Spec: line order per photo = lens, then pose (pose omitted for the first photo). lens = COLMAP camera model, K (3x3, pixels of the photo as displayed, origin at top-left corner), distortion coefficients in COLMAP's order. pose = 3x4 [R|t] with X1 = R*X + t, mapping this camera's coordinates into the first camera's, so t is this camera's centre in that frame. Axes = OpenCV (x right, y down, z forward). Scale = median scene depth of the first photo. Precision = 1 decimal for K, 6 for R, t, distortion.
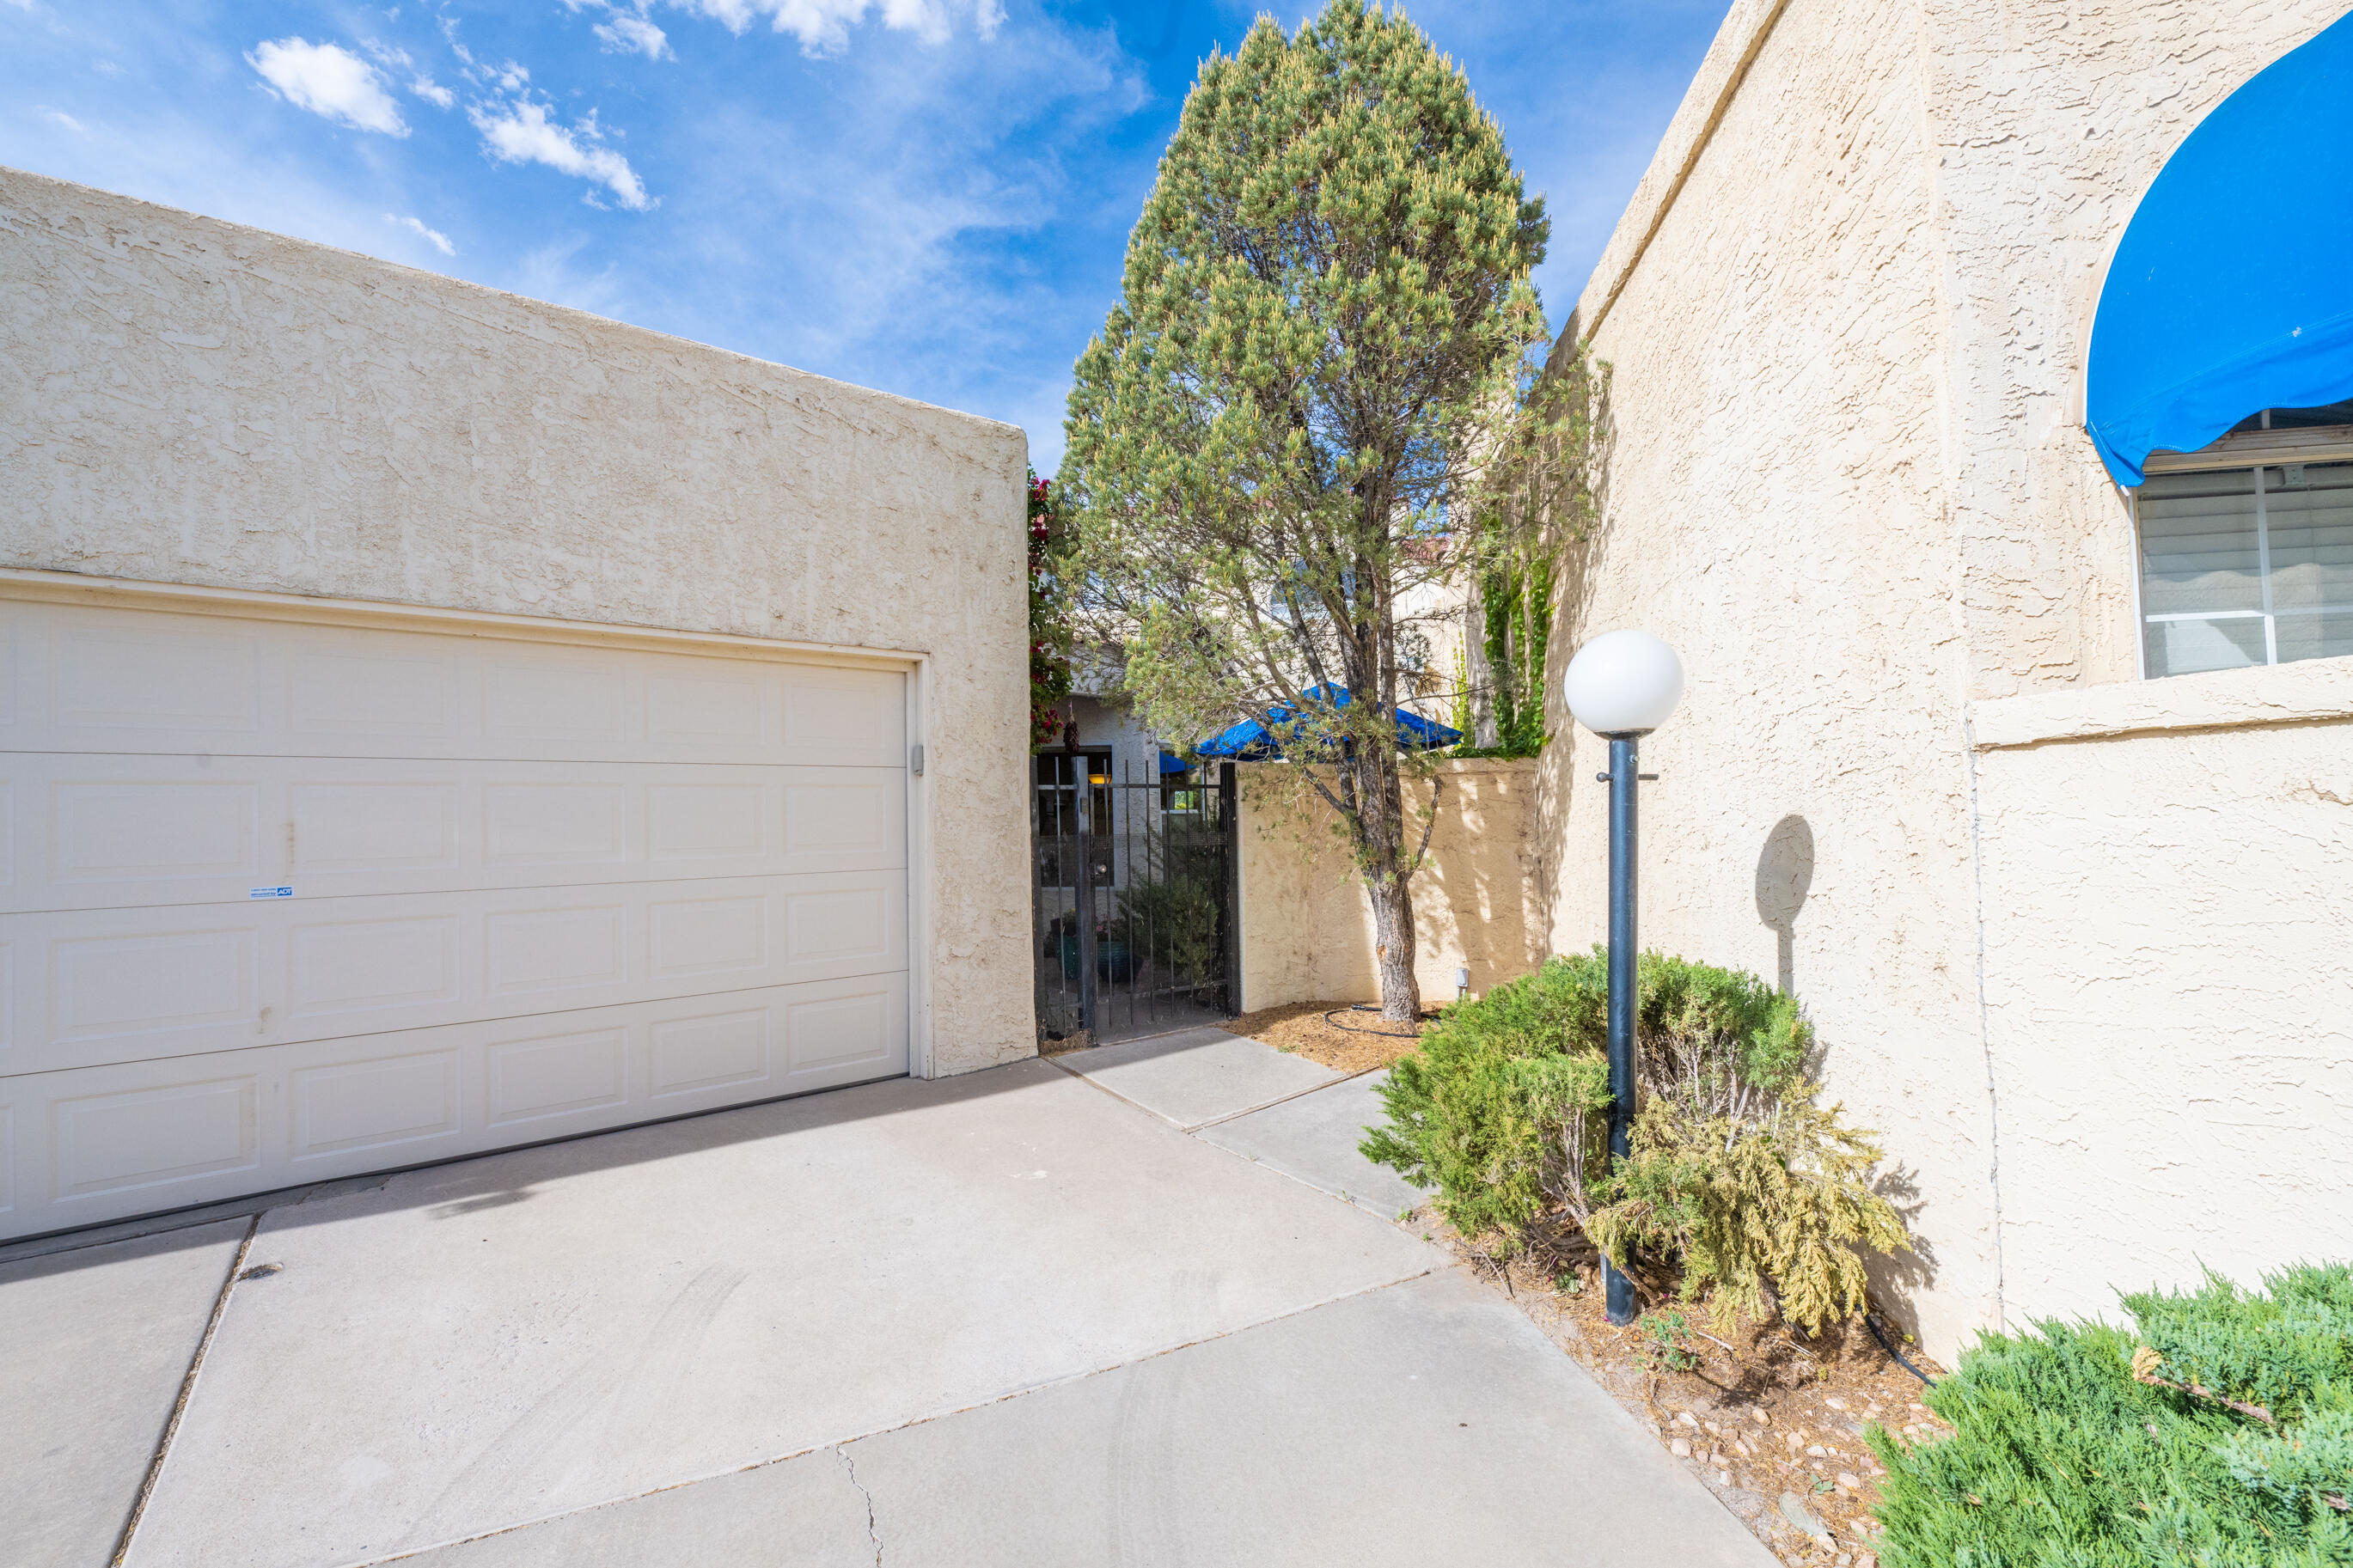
lens RADIAL K [[930.9, 0, 1184.3], [0, 930.9, 791.1], [0, 0, 1]] dist [-0.008013, 0.000016]
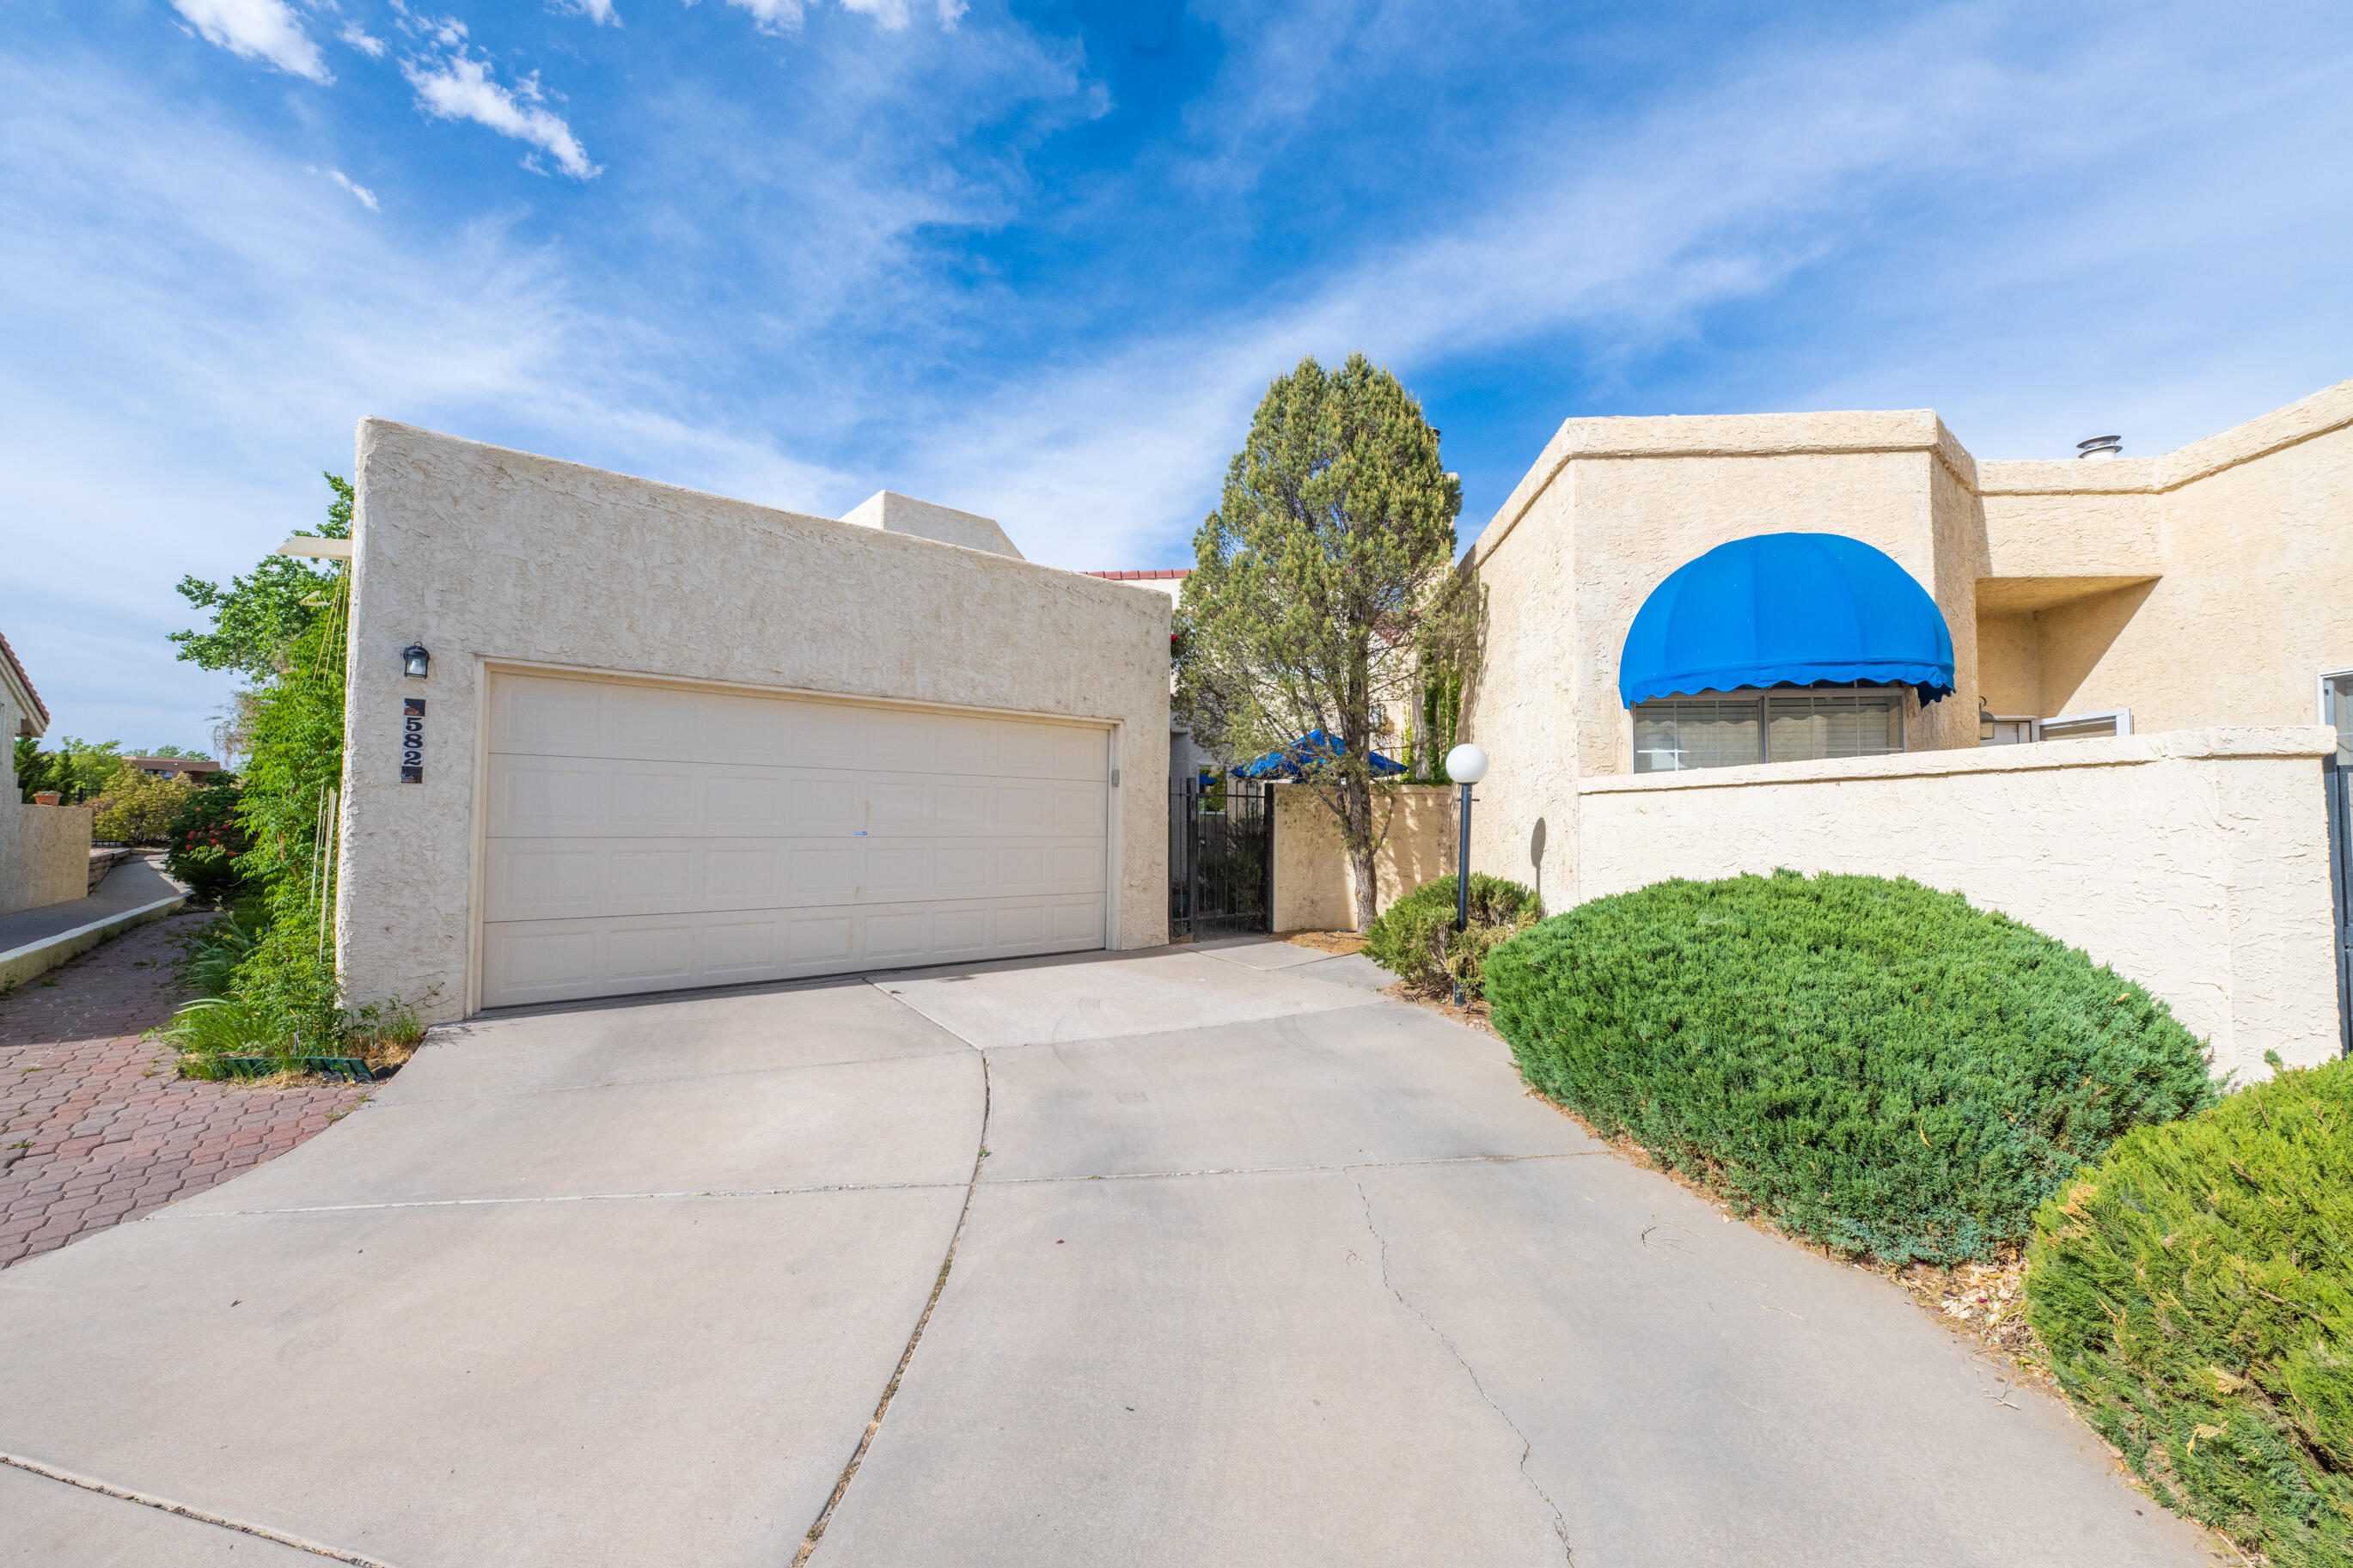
lens RADIAL K [[930.9, 0, 1184.3], [0, 930.9, 791.1], [0, 0, 1]] dist [-0.008013, 0.000016]
pose [[0.998042, 0.031611, 0.053974, -0.240186], [-0.031194, 0.999477, -0.008542, 0.003971], [-0.054215, 0.006841, 0.998506, -0.815515]]
